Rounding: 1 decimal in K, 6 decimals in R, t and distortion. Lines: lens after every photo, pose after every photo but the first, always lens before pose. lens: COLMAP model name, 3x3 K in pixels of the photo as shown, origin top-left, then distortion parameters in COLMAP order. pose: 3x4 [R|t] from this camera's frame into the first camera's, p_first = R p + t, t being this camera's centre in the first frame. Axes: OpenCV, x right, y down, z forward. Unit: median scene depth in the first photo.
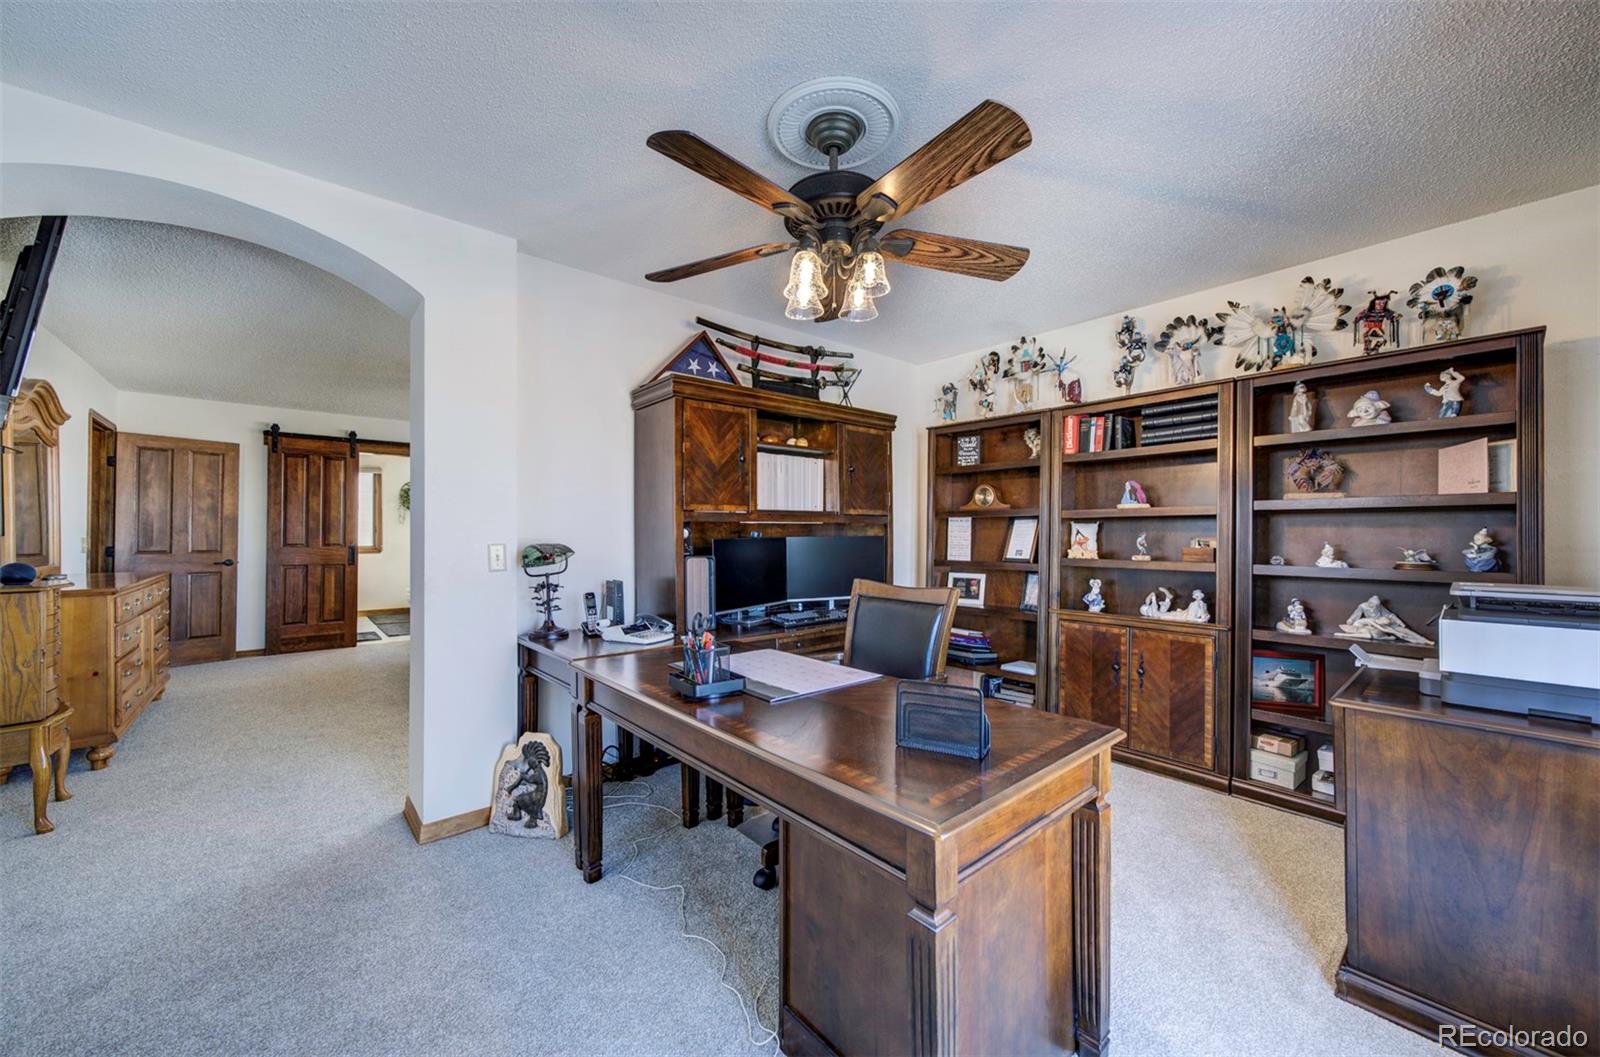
lens RADIAL K [[596.8, 0, 801.8], [0, 596.8, 535.5], [0, 0, 1]] dist [-0.021139, 0.022527]
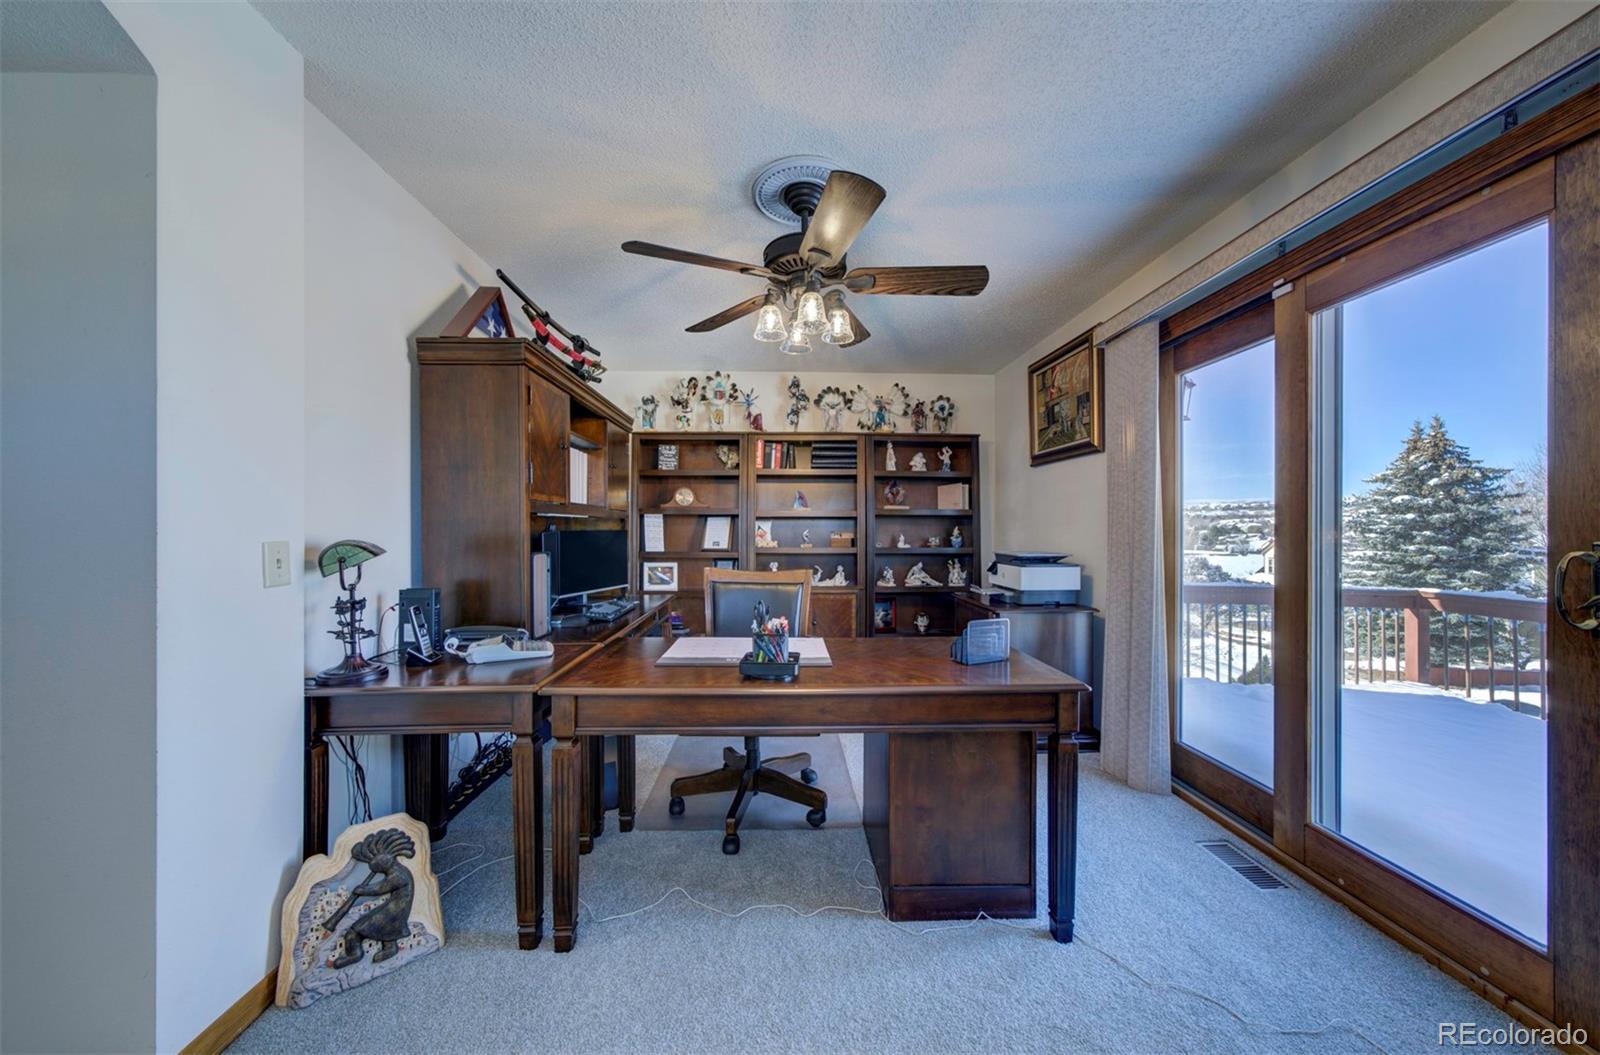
lens RADIAL K [[536.5, 0, 800.0], [0, 536.5, 527.5], [0, 0, 1]] dist [-0.000361, 0.000014]
pose [[0.638847, 0.004837, 0.769319, -0.488045], [-0.000059, 0.999981, -0.006238, 0.002322], [-0.769334, 0.003940, 0.638835, 0.187744]]
